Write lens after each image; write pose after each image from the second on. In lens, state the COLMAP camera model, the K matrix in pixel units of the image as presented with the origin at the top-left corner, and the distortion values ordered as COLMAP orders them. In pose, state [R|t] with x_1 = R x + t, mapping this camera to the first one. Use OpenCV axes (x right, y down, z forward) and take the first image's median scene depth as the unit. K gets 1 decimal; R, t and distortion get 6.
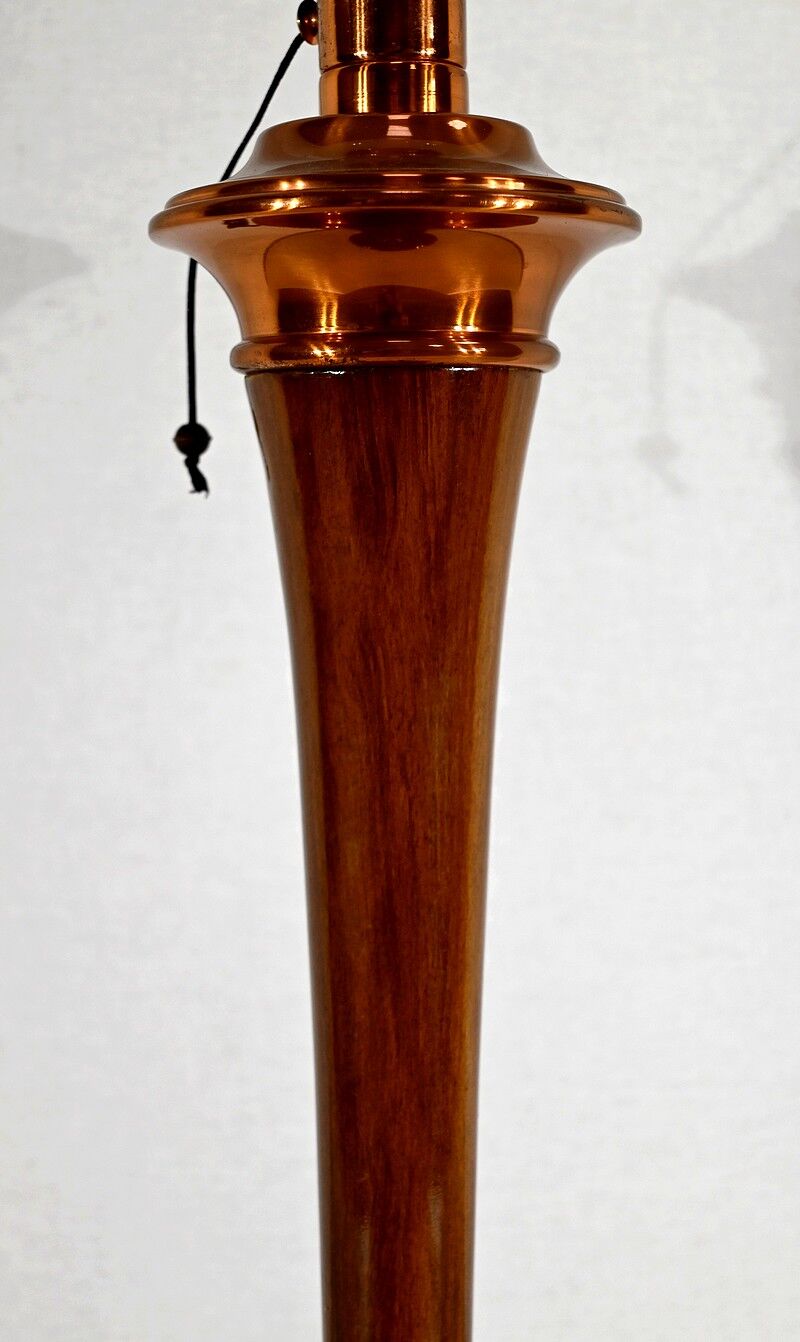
lens RADIAL K [[1873.2, 0, 352.3], [0, 1873.2, 665.7], [0, 0, 1]] dist [-0.013868, 0.000000]
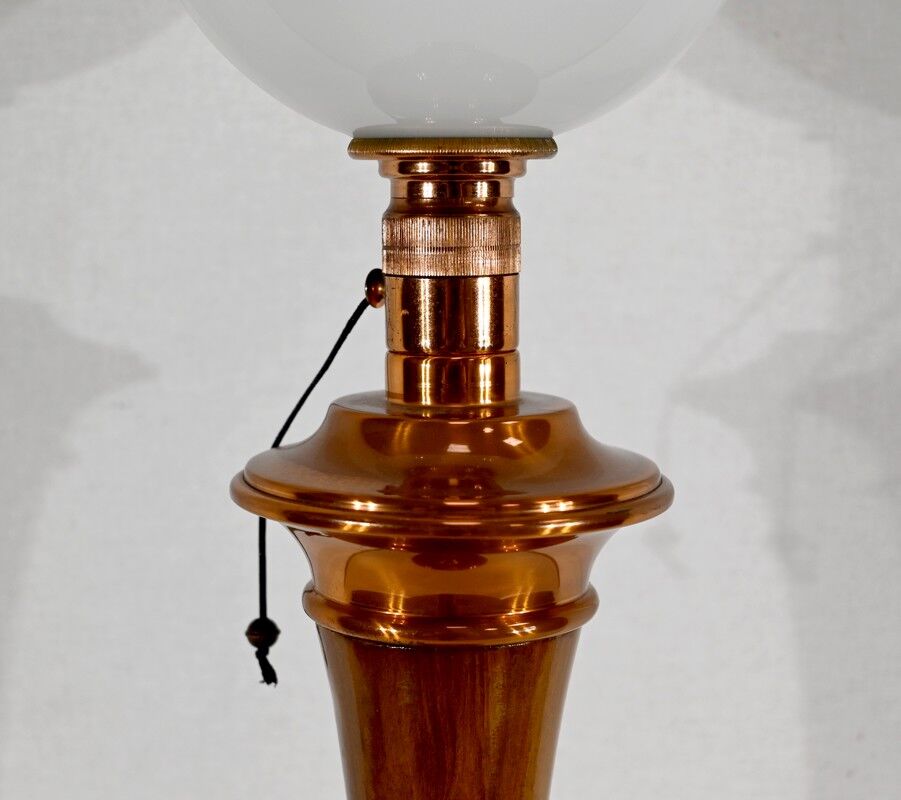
lens RADIAL K [[1626.1, 0, 431.6], [0, 1626.1, 391.6], [0, 0, 1]] dist [-0.008278, 0.000000]
pose [[0.998474, 0.006802, 0.054808, -0.043336], [-0.007813, 0.999803, 0.018257, -0.312995], [-0.054673, -0.018657, 0.998330, 0.038366]]
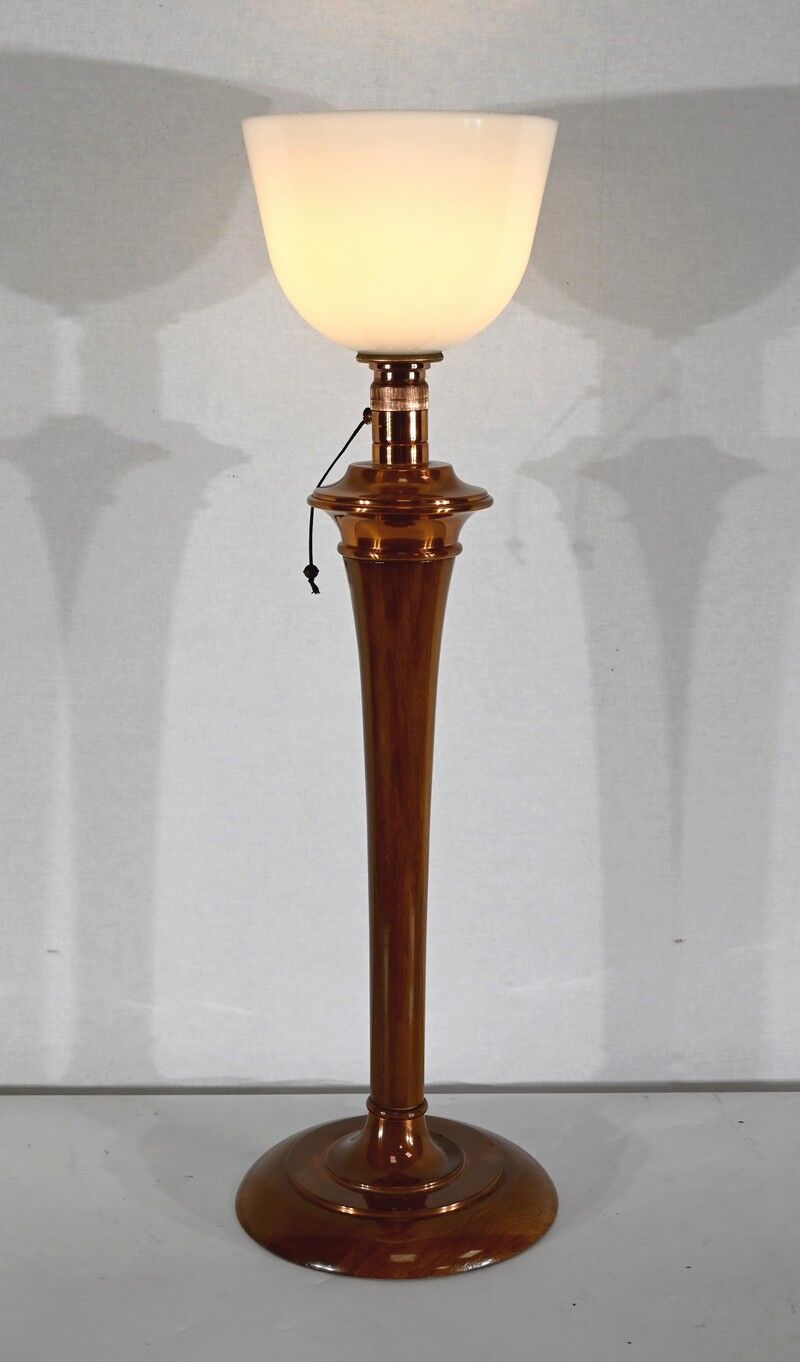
lens RADIAL K [[1853.0, 0, 379.2], [0, 1853.0, 646.5], [0, 0, 1]] dist [-0.024569, 0.000000]
pose [[0.998917, -0.000449, 0.046524, -0.130058], [-0.003424, 0.996533, 0.083130, -0.249392], [-0.046400, -0.083199, 0.995452, -1.635492]]
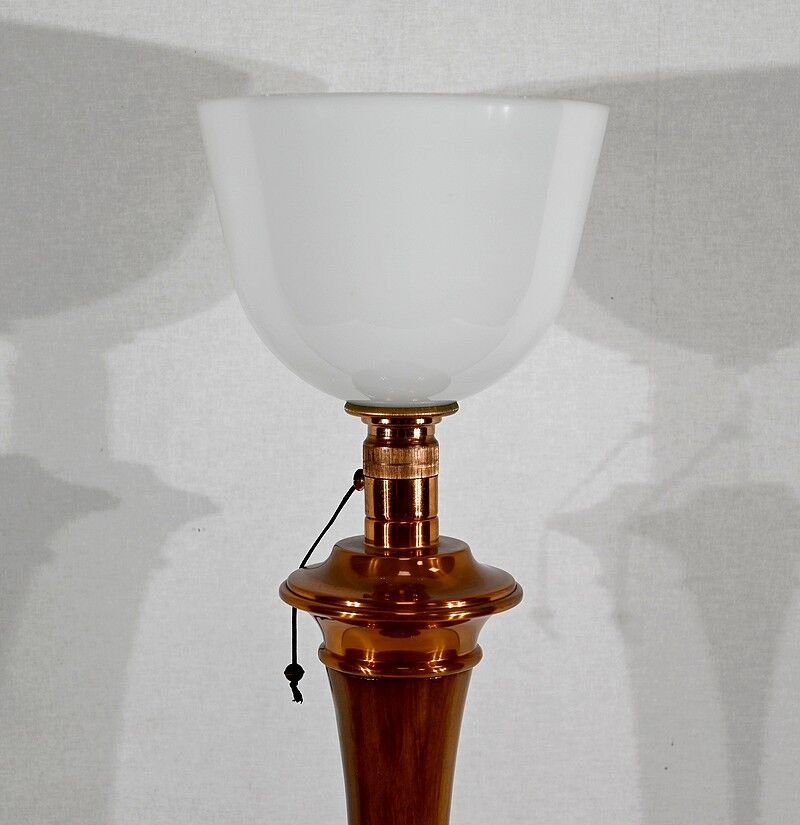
lens RADIAL K [[1669.7, 0, 395.8], [0, 1669.7, 403.8], [0, 0, 1]] dist [-0.024085, 0.000000]
pose [[0.999050, 0.010691, 0.042256, -0.062152], [-0.010541, 0.999937, -0.003765, -0.435677], [-0.042293, 0.003316, 0.999100, -0.806921]]
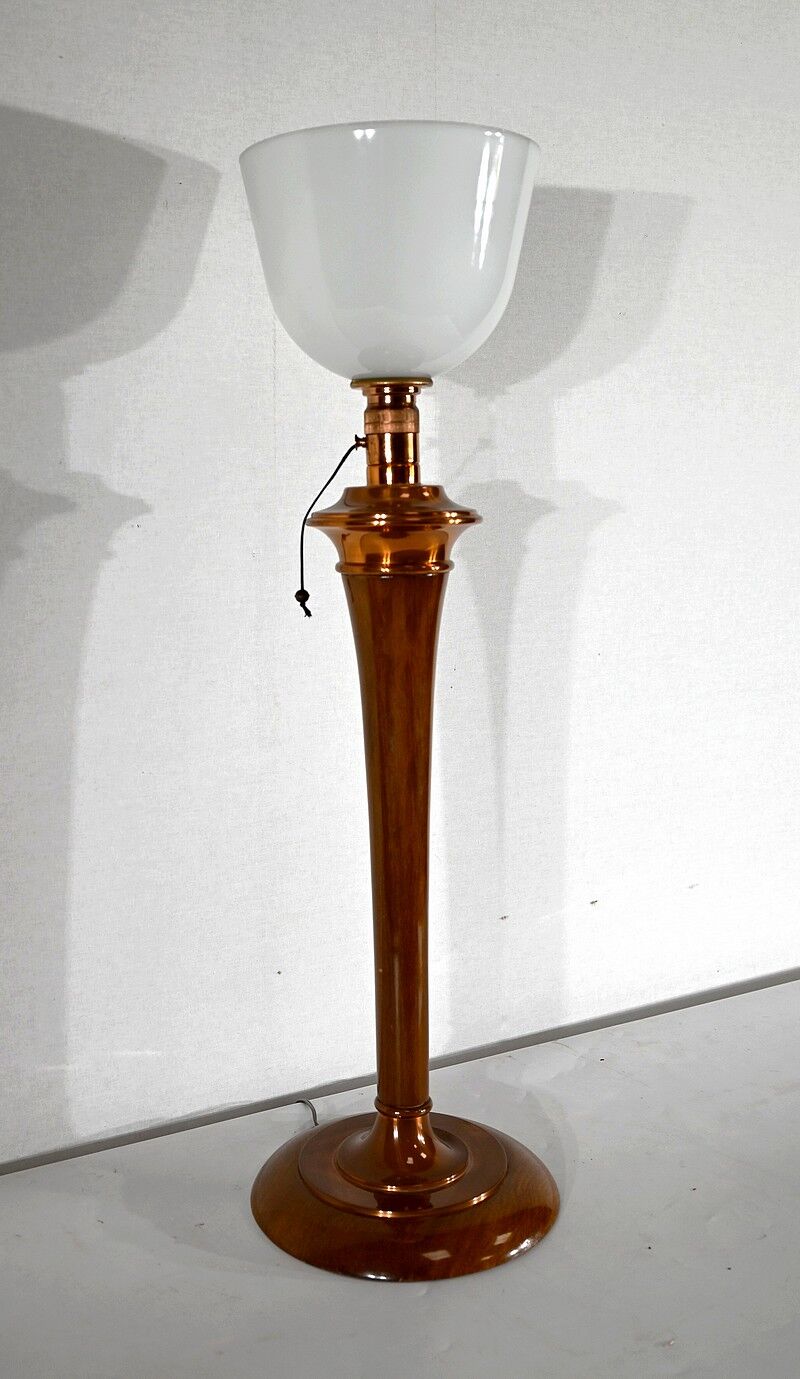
lens RADIAL K [[1320.4, 0, 292.8], [0, 1320.4, 663.5], [0, 0, 1]] dist [-0.006684, 0.000000]
pose [[0.883238, -0.071009, 0.463518, -1.039936], [0.065282, 0.997462, 0.028412, -0.089991], [-0.464359, 0.005165, 0.885632, -0.668049]]
